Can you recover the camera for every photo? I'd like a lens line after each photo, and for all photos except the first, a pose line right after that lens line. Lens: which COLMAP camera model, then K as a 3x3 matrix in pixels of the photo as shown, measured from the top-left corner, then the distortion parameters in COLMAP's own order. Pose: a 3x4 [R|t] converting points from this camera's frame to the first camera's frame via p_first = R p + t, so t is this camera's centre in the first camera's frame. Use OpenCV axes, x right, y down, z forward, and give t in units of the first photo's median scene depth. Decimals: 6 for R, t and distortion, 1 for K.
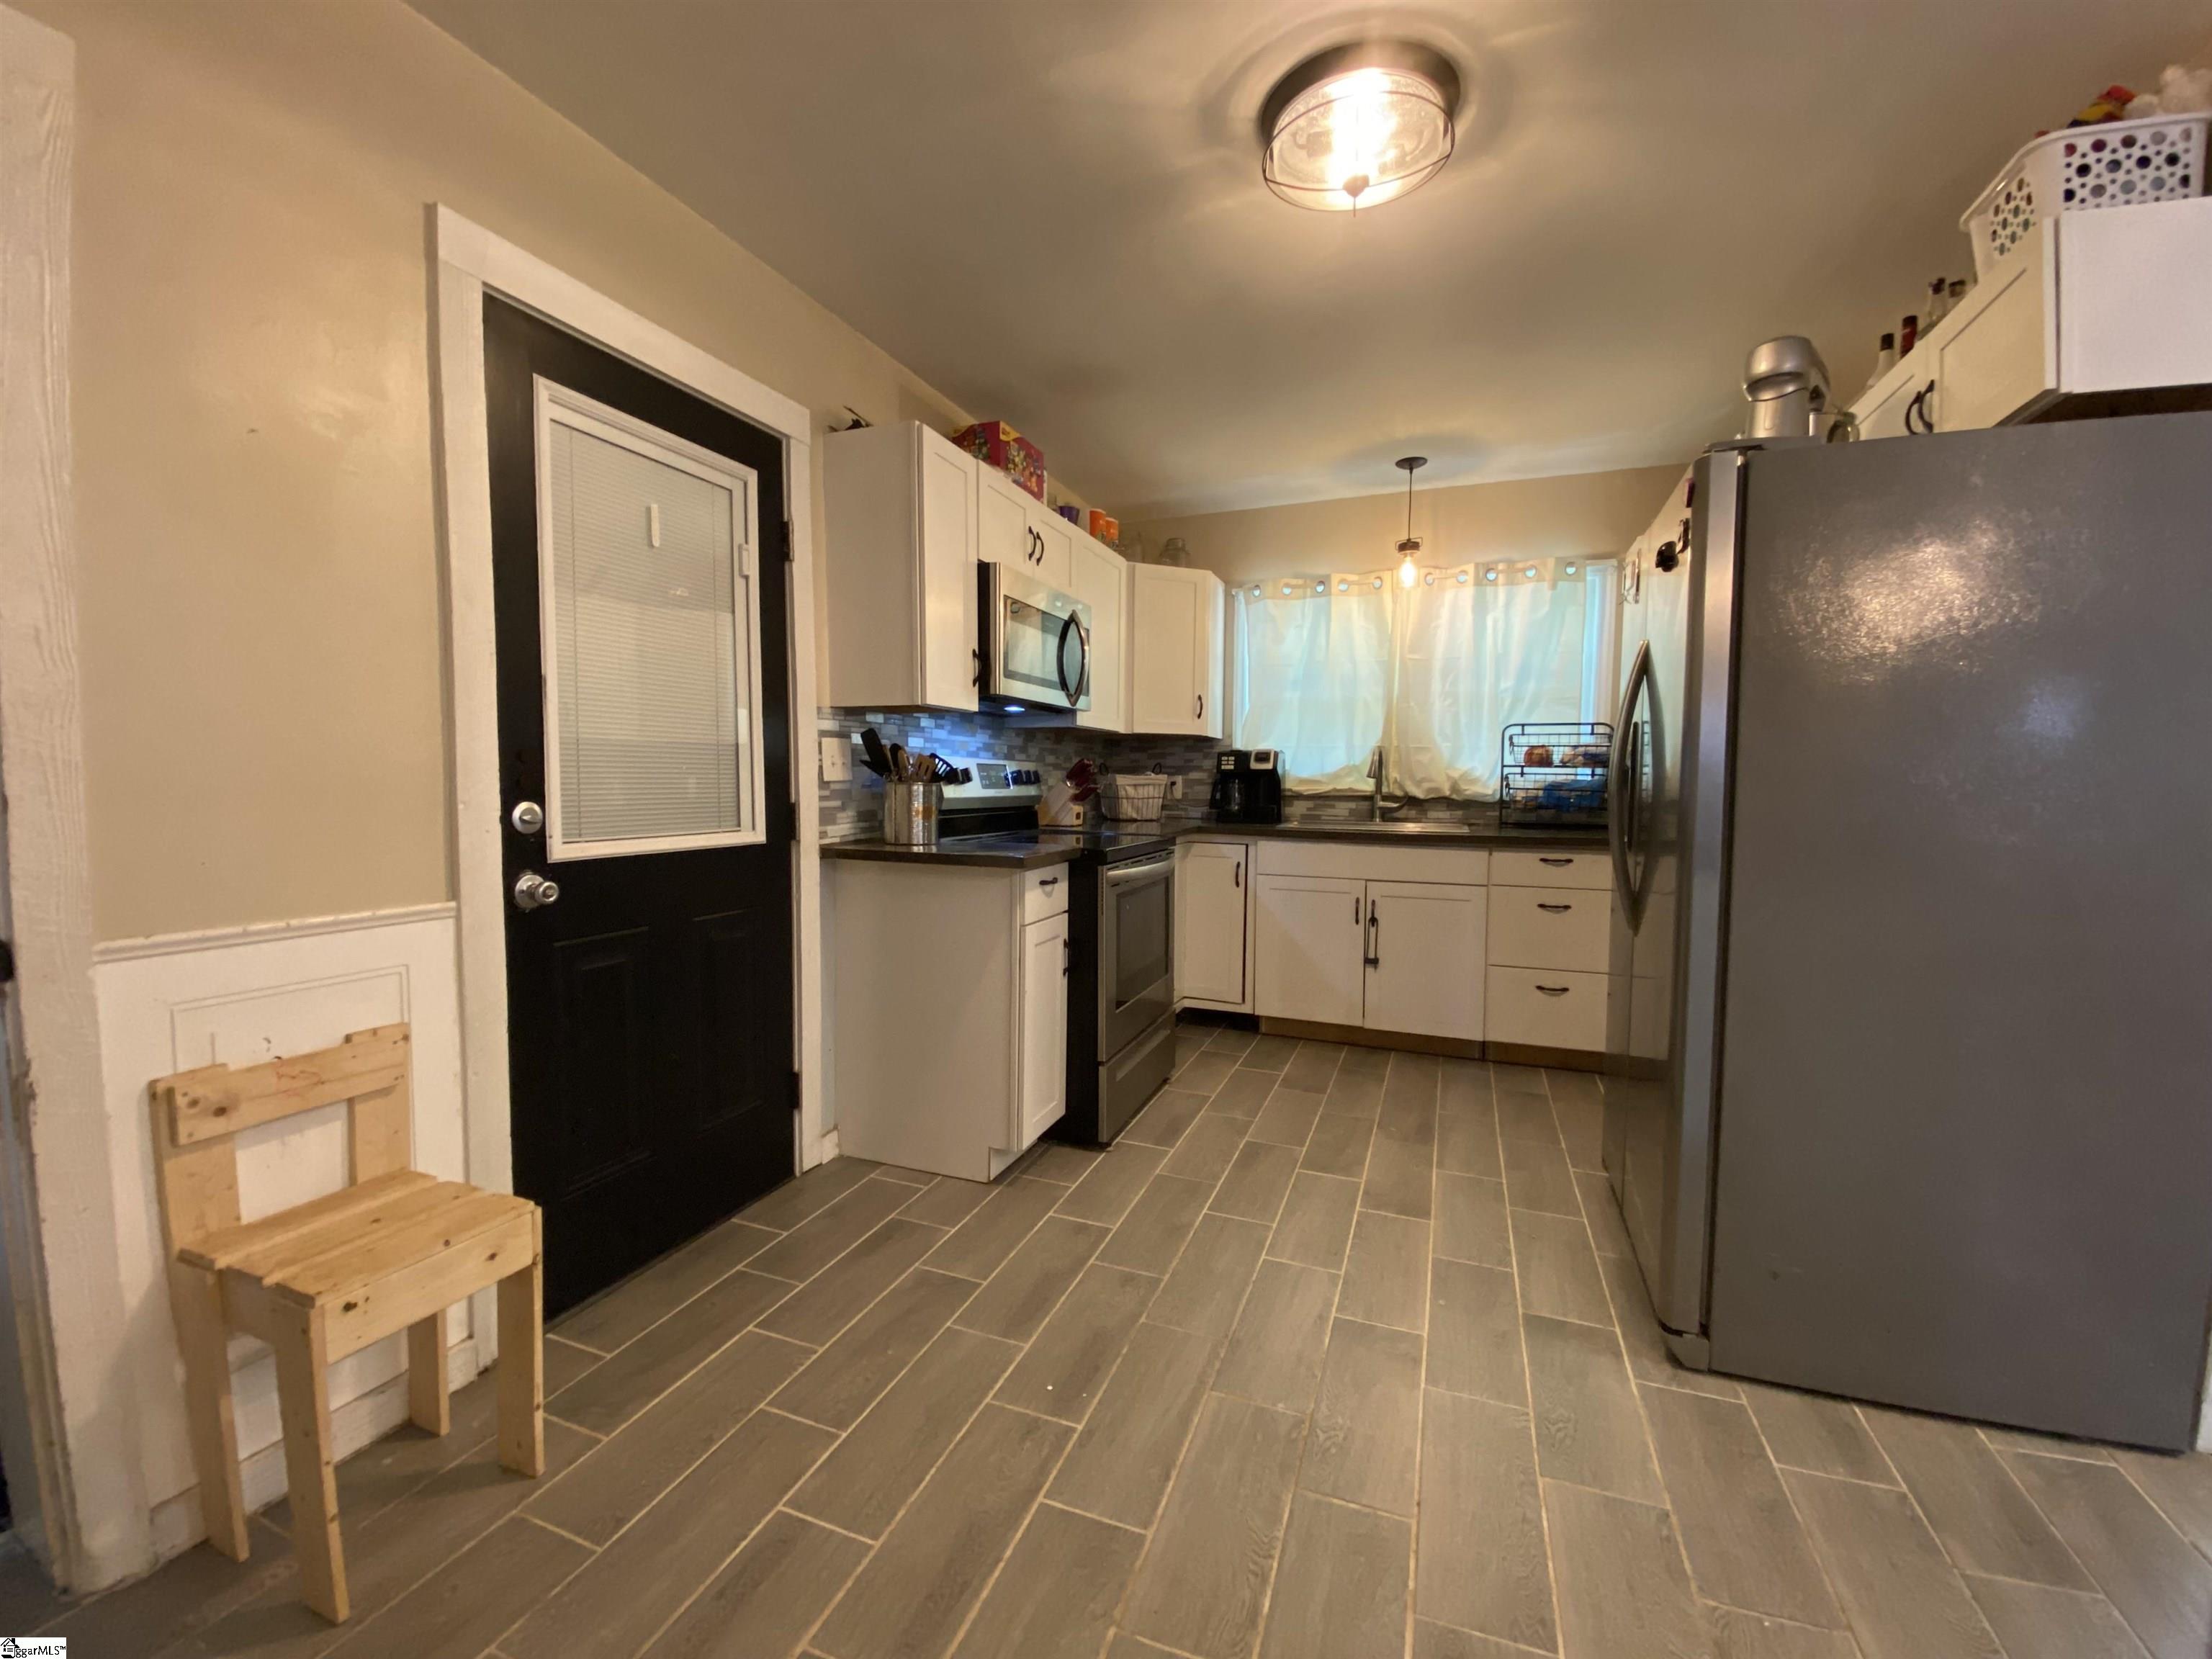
lens RADIAL K [[905.7, 0, 1104.8], [0, 905.7, 842.6], [0, 0, 1]] dist [-0.012828, -0.000172]
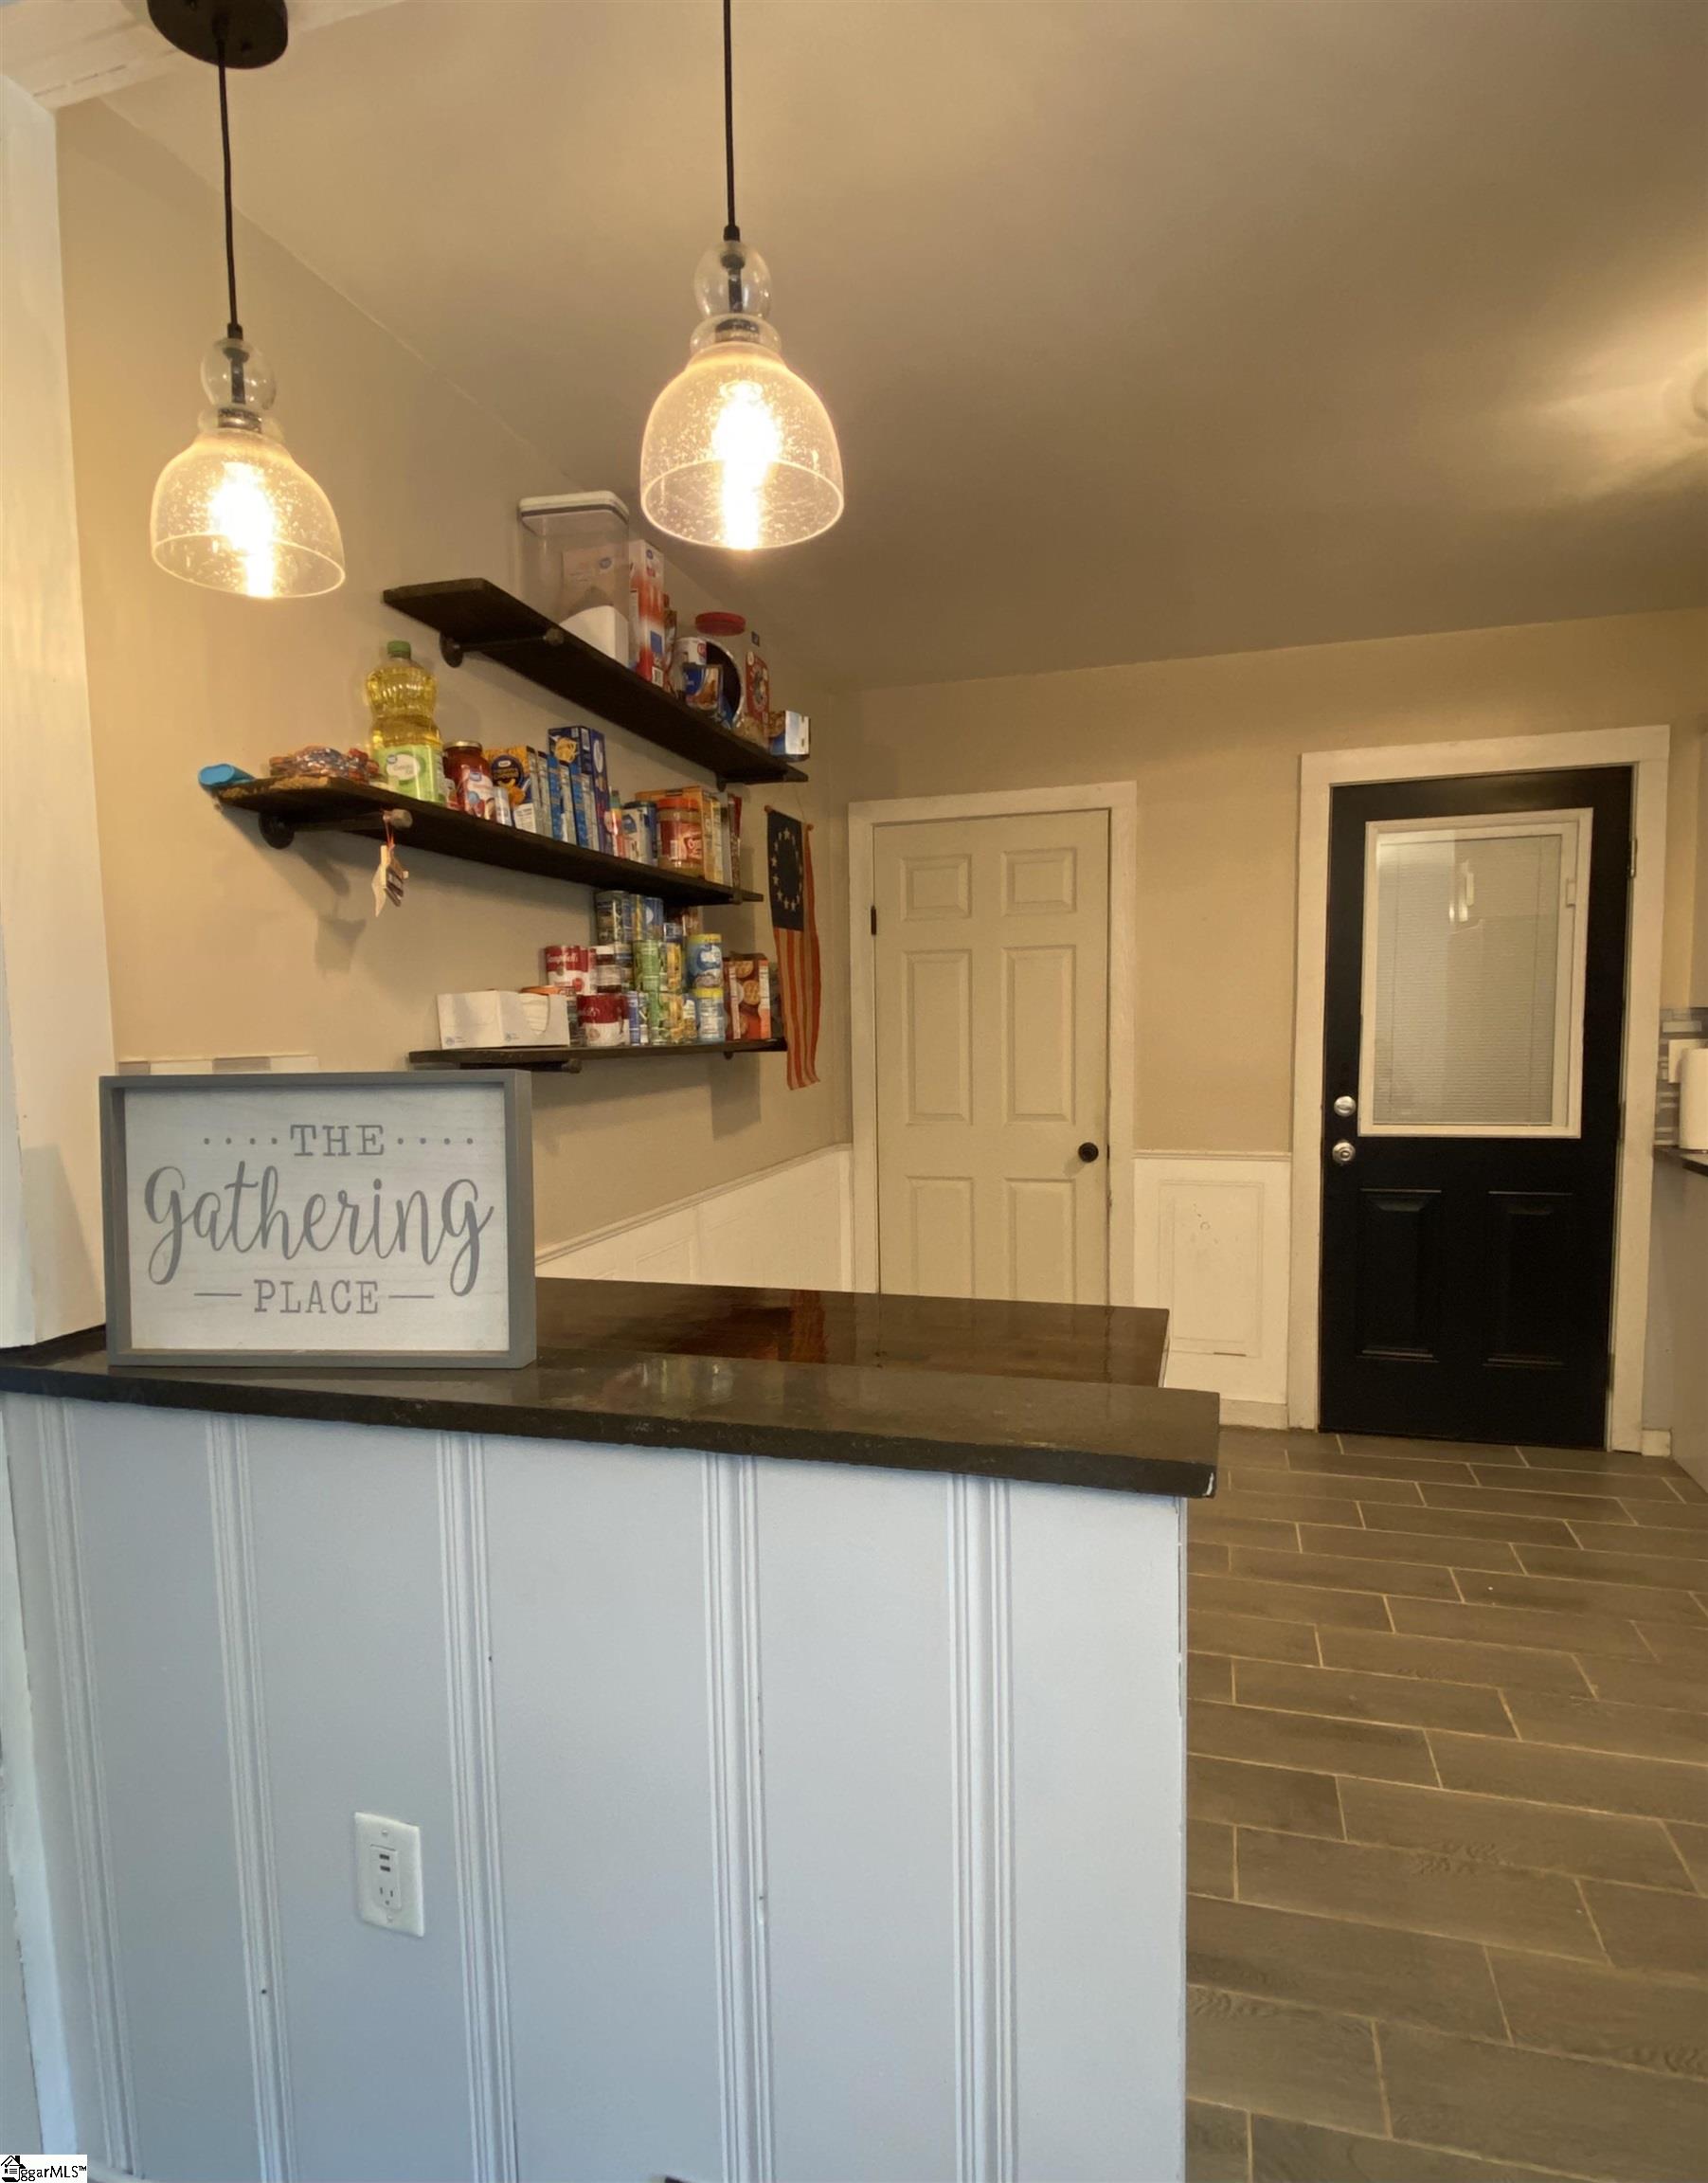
lens RADIAL K [[1222.2, 0, 853.9], [0, 1222.2, 1105.3], [0, 0, 1]] dist [0.001078, 0.000149]
pose [[0.097648, 0.063188, -0.993213, 1.085810], [-0.052022, 0.996942, 0.058311, -0.084401], [0.993860, 0.045975, 0.100637, -0.057697]]
